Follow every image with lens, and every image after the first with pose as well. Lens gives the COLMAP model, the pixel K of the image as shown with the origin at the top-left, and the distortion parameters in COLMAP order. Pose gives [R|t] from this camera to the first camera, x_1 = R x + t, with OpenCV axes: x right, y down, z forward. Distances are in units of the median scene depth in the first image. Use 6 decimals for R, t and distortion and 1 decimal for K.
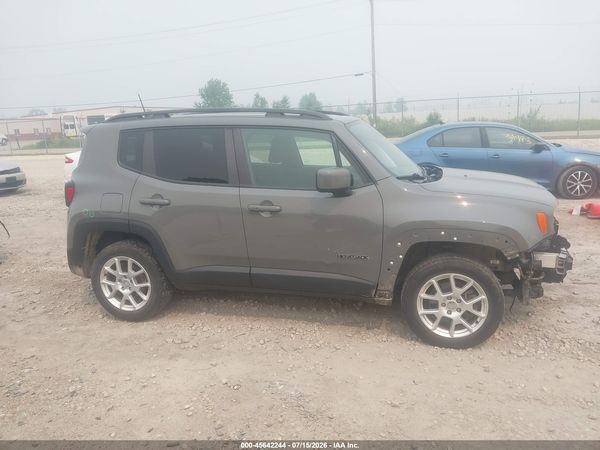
lens RADIAL K [[472.9, 0, 303.3], [0, 472.9, 221.3], [0, 0, 1]] dist [0.034966, -0.044925]
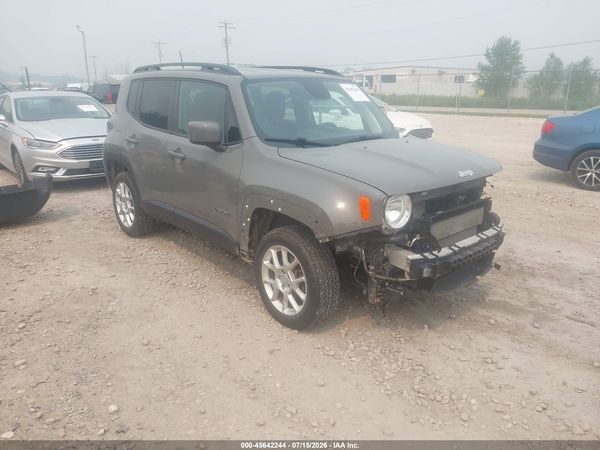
lens RADIAL K [[472.9, 0, 303.3], [0, 472.9, 221.3], [0, 0, 1]] dist [0.034966, -0.044925]
pose [[0.828327, 0.190045, -0.527026, 0.784499], [-0.149331, 0.981570, 0.119250, -0.052365], [0.539976, -0.020077, 0.841441, 0.227885]]
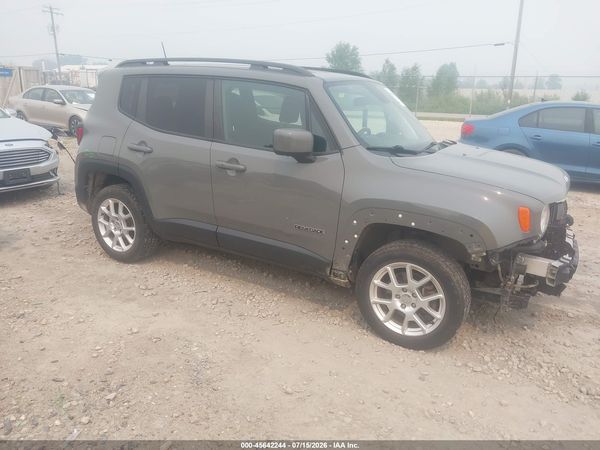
lens RADIAL K [[472.9, 0, 303.3], [0, 472.9, 221.3], [0, 0, 1]] dist [0.034966, -0.044925]
pose [[0.960916, 0.136924, -0.240608, 0.308677], [-0.120808, 0.989400, 0.080573, -0.012234], [0.249090, -0.048357, 0.967272, 0.106783]]
